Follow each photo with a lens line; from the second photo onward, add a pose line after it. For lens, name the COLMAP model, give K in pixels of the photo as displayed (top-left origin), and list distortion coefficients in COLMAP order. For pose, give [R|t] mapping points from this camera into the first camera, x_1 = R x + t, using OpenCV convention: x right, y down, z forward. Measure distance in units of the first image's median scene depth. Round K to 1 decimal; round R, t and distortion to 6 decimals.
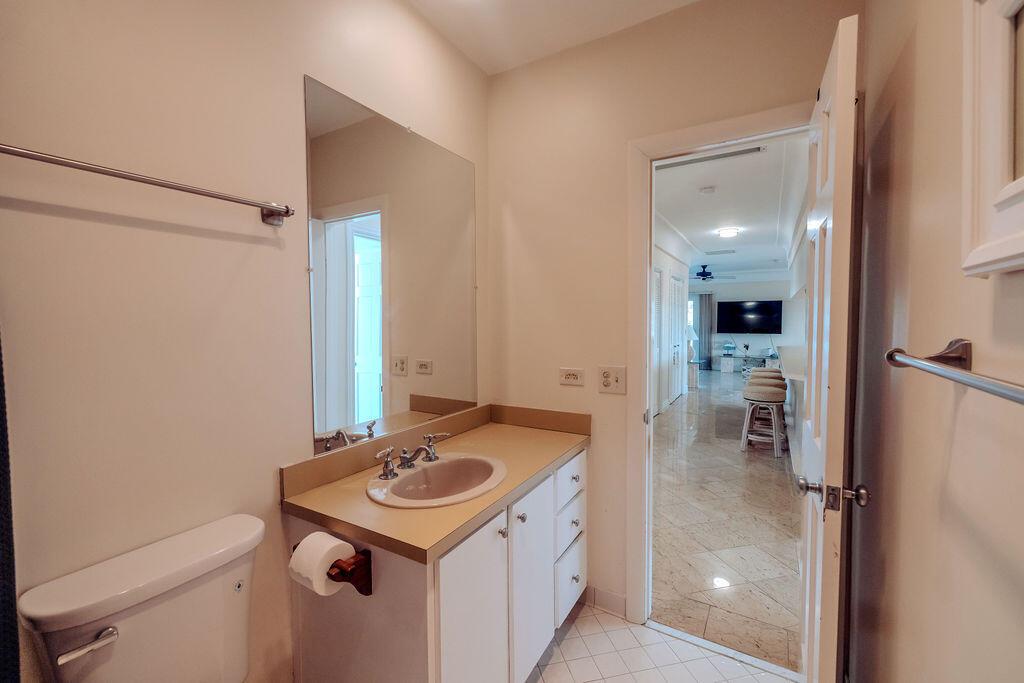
lens RADIAL K [[432.0, 0, 512.7], [0, 432.0, 344.0], [0, 0, 1]] dist [0.000655, 0.000697]
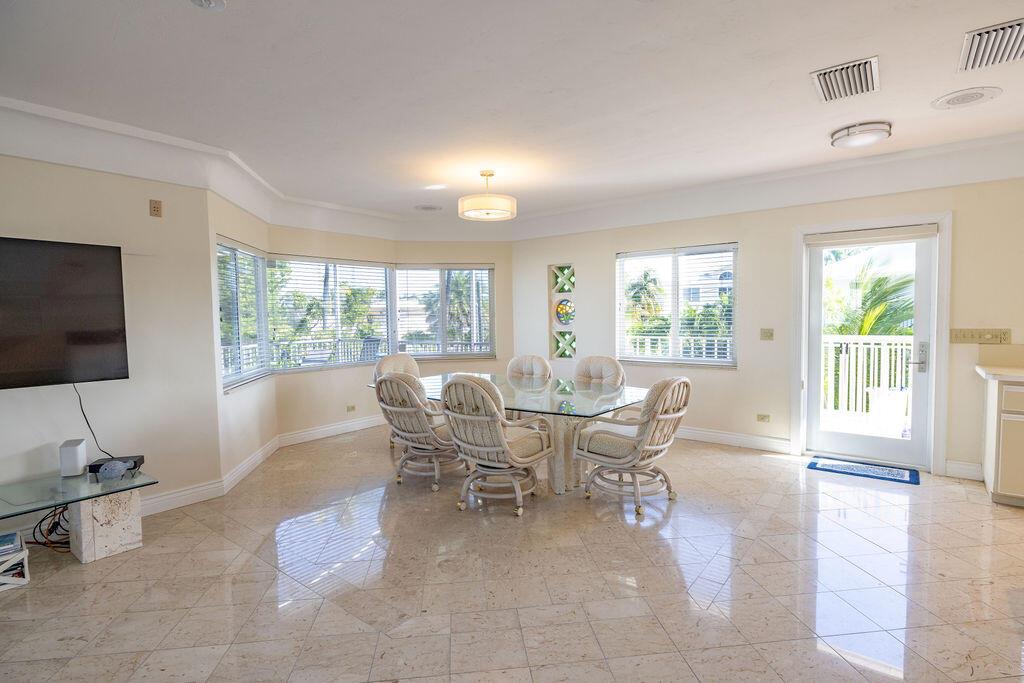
lens RADIAL K [[500.9, 0, 515.7], [0, 500.9, 342.5], [0, 0, 1]] dist [-0.001985, -0.000268]
pose [[0.111435, -0.044815, 0.992761, 0.309478], [0.056508, 0.997652, 0.038693, -0.036854], [-0.992164, 0.051787, 0.113705, 0.644960]]
